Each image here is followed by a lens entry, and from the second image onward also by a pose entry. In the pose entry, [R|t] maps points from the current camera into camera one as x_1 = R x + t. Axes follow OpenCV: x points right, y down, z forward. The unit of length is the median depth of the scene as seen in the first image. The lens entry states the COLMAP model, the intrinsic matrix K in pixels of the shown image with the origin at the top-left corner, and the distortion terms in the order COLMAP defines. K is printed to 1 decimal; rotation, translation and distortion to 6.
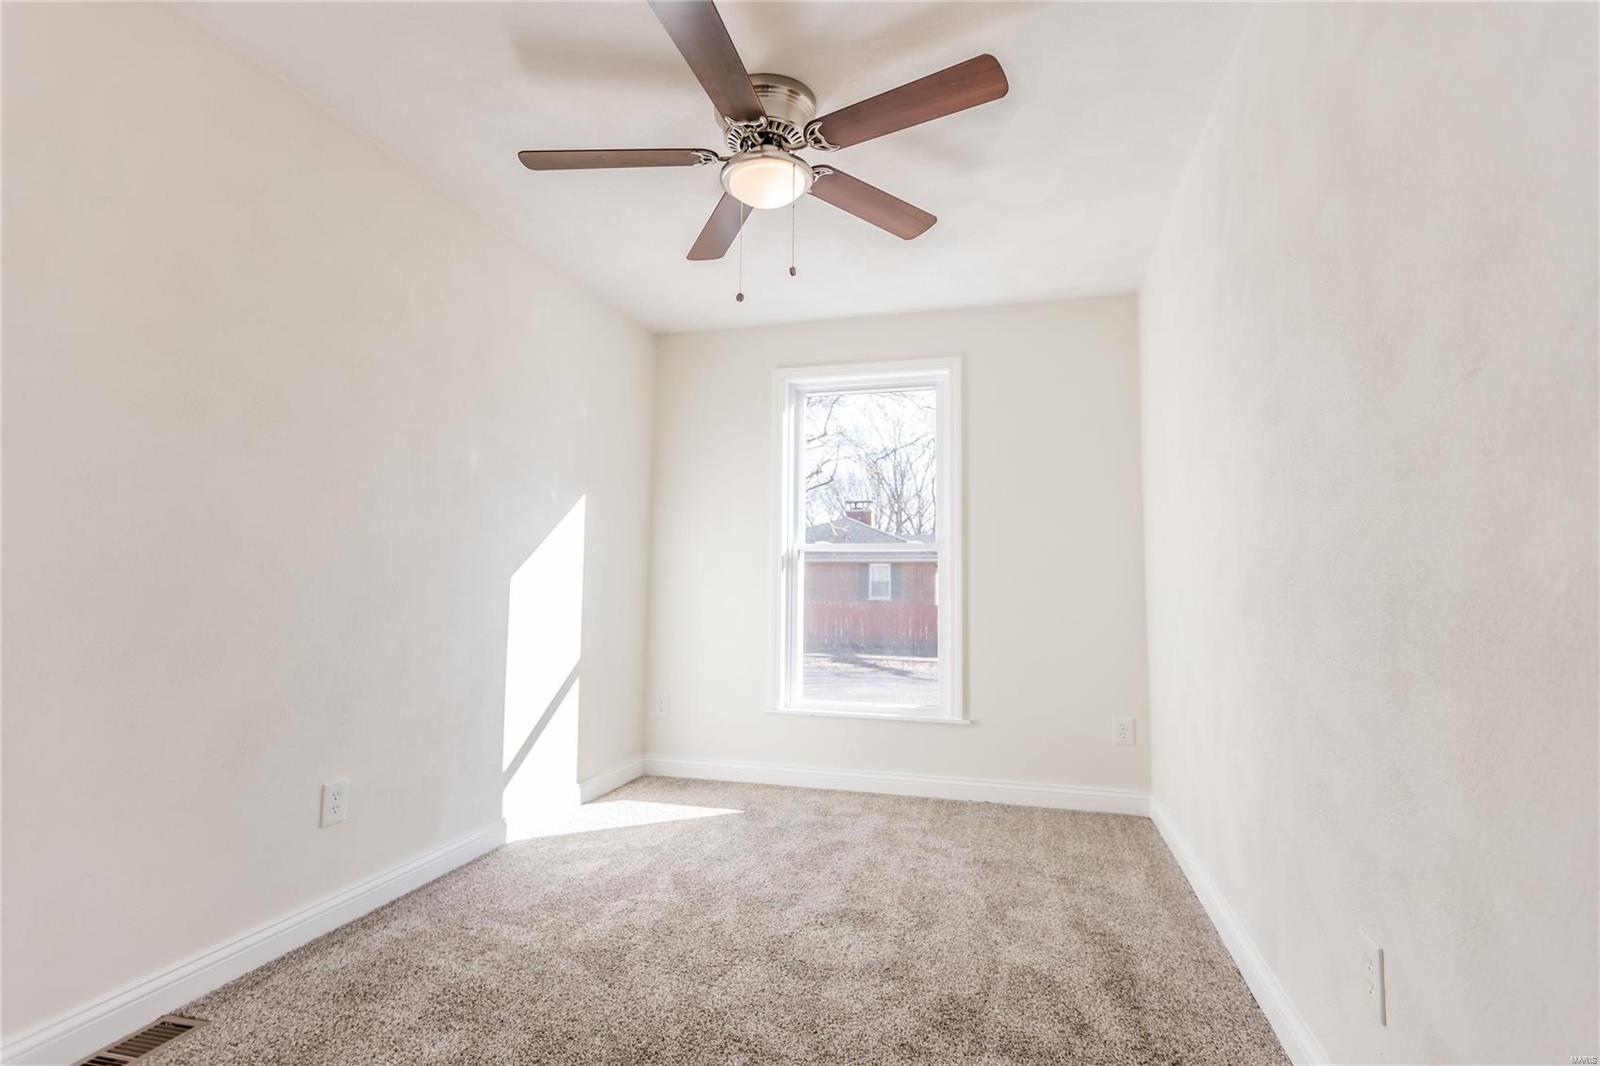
lens RADIAL K [[763.5, 0, 830.3], [0, 763.5, 532.7], [0, 0, 1]] dist [0.002665, -0.002507]
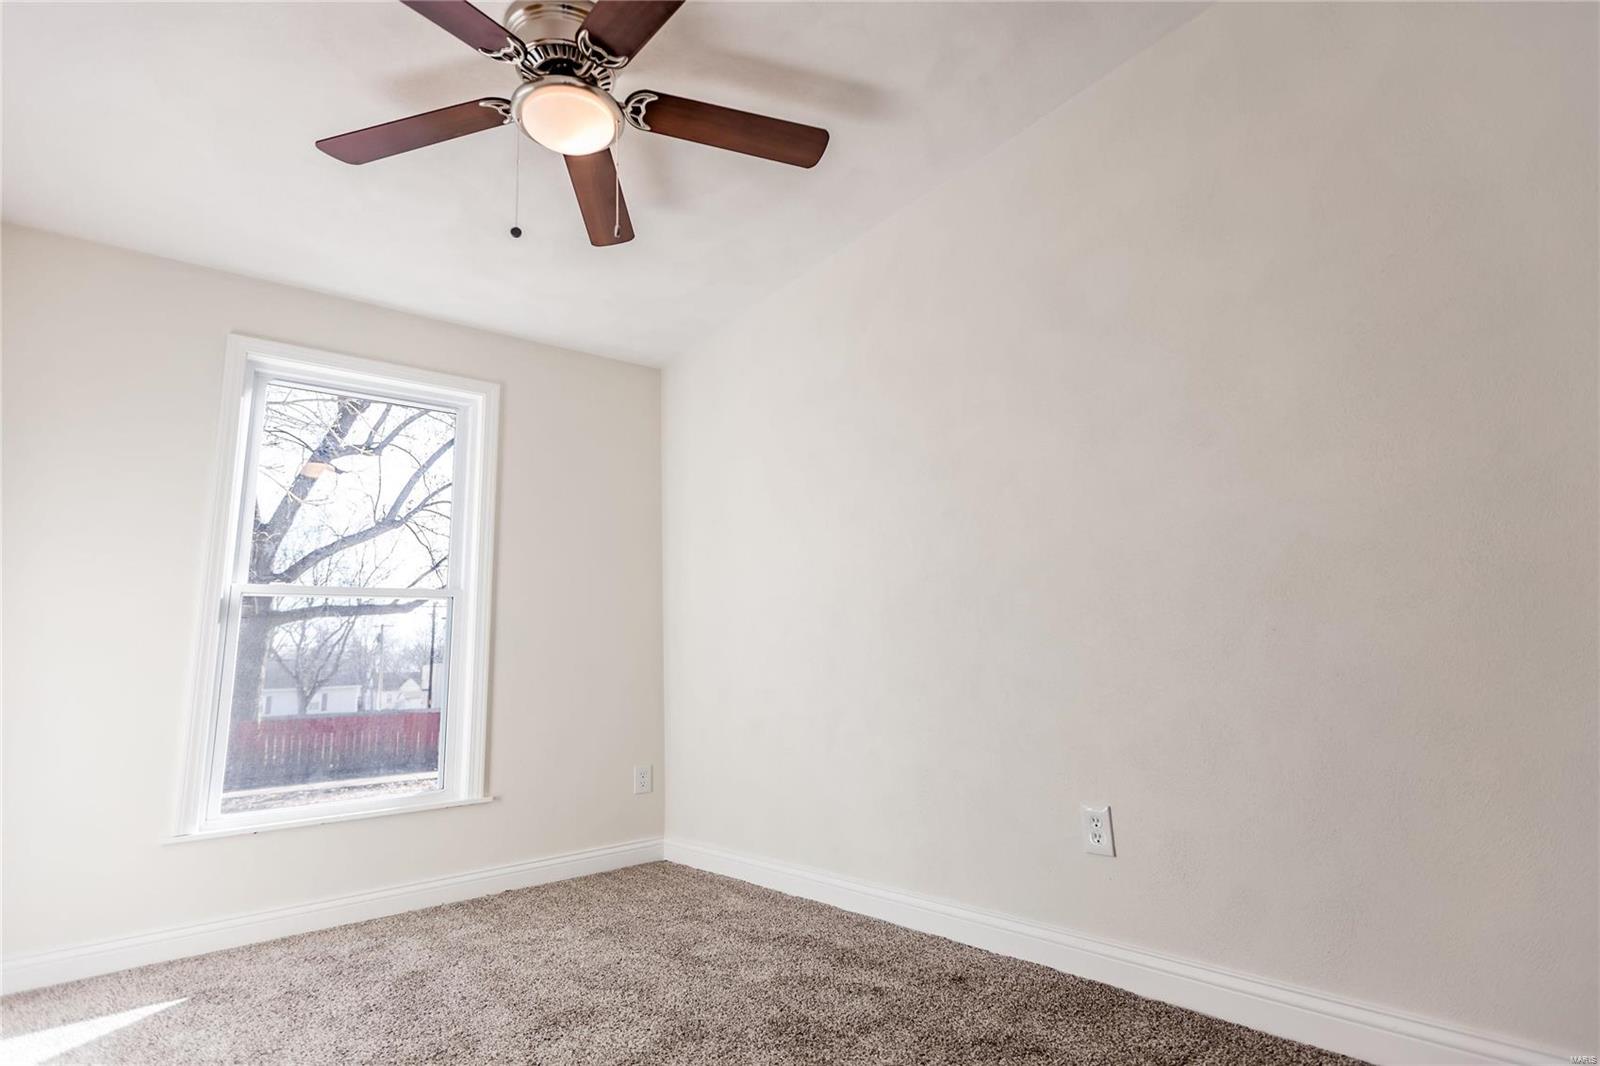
lens RADIAL K [[763.5, 0, 830.3], [0, 763.5, 532.7], [0, 0, 1]] dist [0.002665, -0.002507]
pose [[0.590987, 0.105492, 0.799754, -0.382517], [0.000221, 0.991391, -0.130934, 0.079065], [-0.806681, 0.077557, 0.585876, 0.206369]]
